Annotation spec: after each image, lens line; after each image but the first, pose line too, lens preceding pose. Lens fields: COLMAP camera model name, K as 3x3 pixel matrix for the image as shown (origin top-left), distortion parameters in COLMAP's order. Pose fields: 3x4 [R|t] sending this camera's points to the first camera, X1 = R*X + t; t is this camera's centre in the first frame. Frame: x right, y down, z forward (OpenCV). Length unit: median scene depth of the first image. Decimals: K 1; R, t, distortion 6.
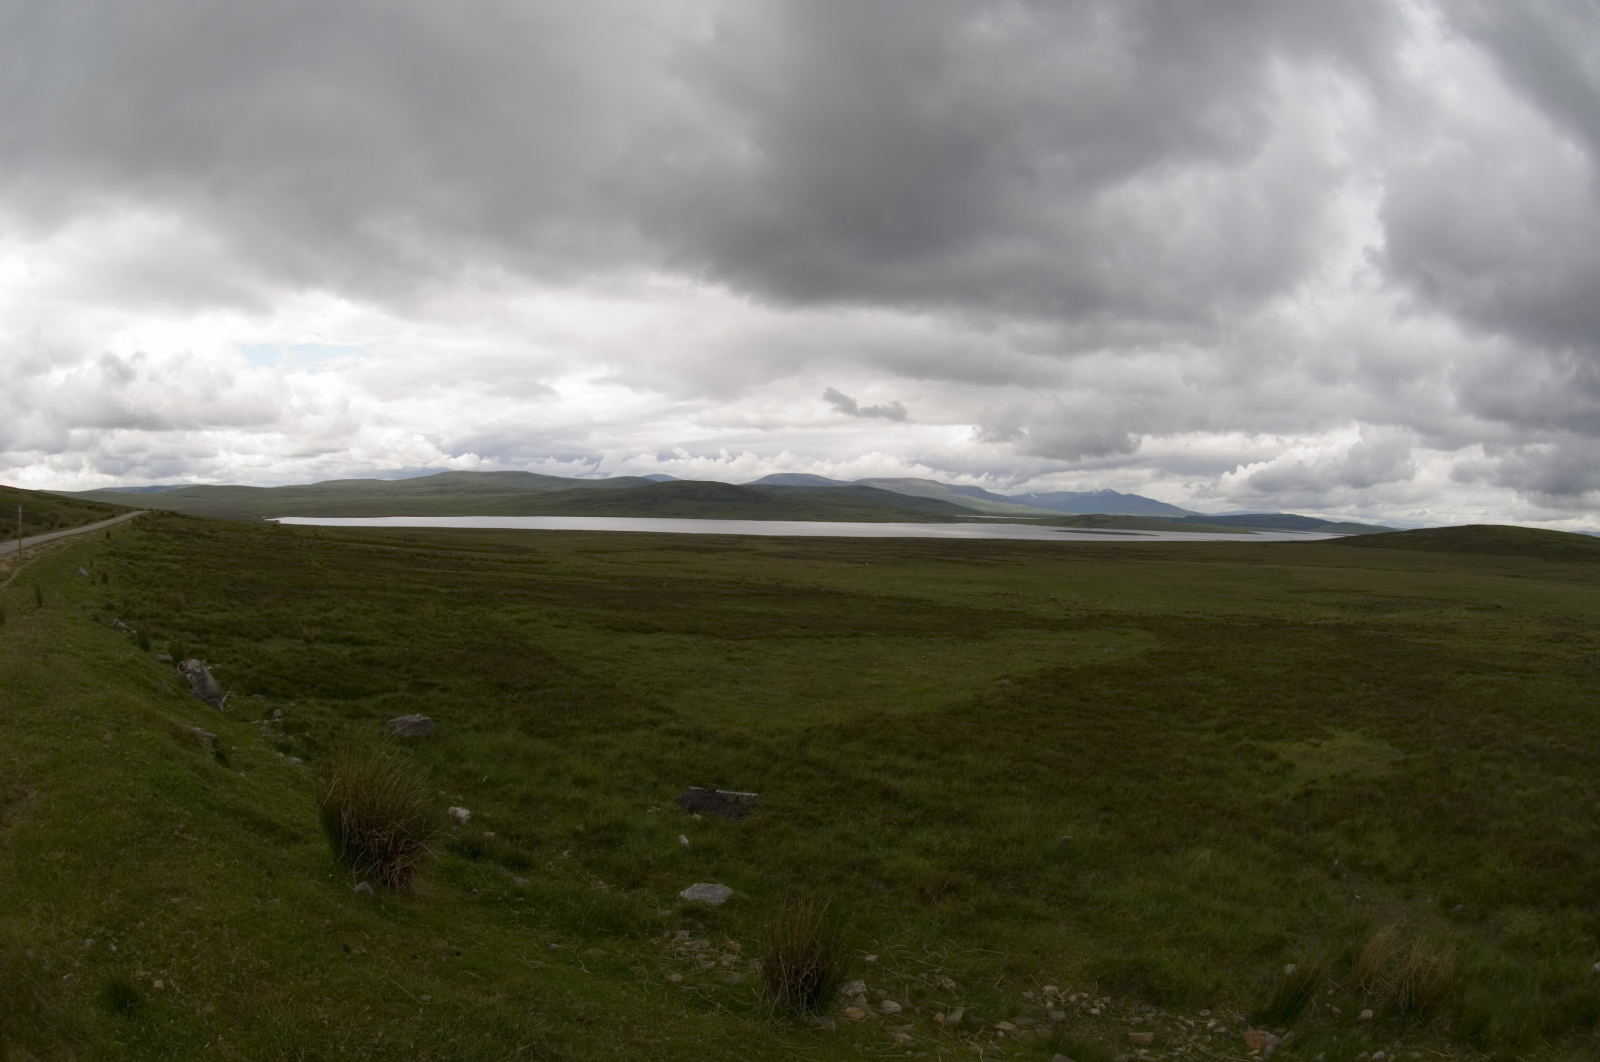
lens RADIAL K [[650.7, 0, 810.5], [0, 650.7, 523.7], [0, 0, 1]] dist [-0.015183, -0.003965]
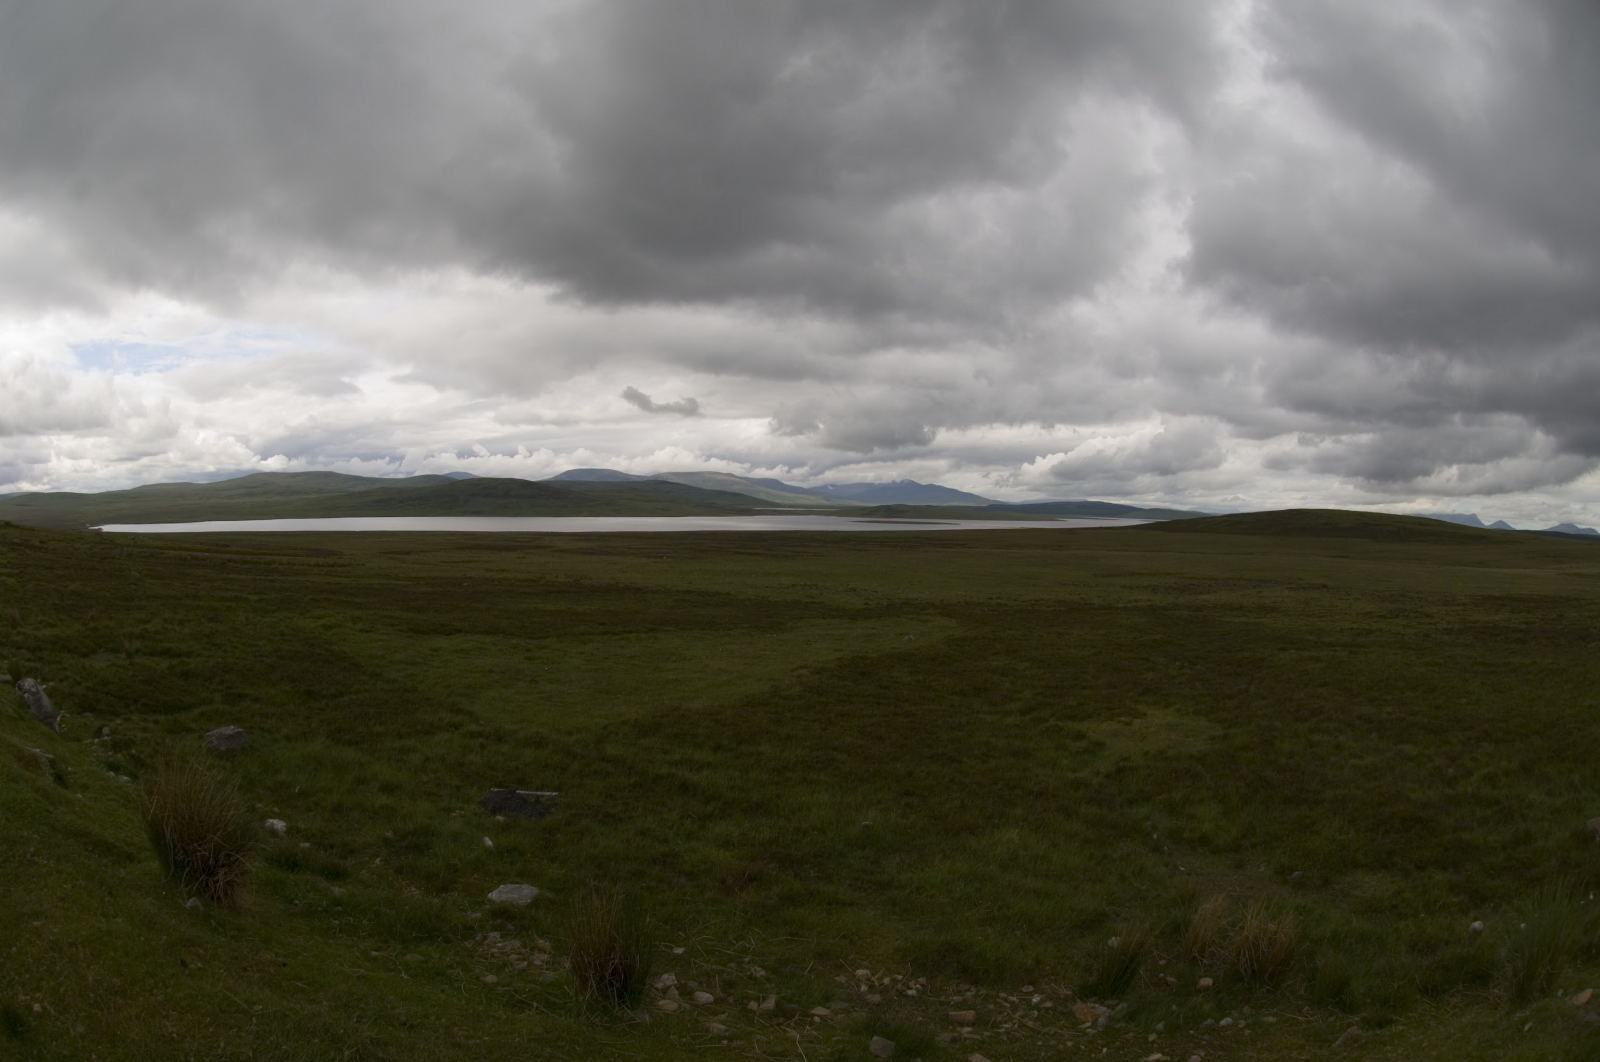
lens RADIAL K [[650.7, 0, 802.1], [0, 650.7, 519.9], [0, 0, 1]] dist [-0.015183, -0.003965]
pose [[0.997740, -0.019582, 0.064277, 0.202787], [0.019557, 0.999808, 0.001022, 0.003210], [-0.064285, 0.000238, 0.997932, -0.017666]]
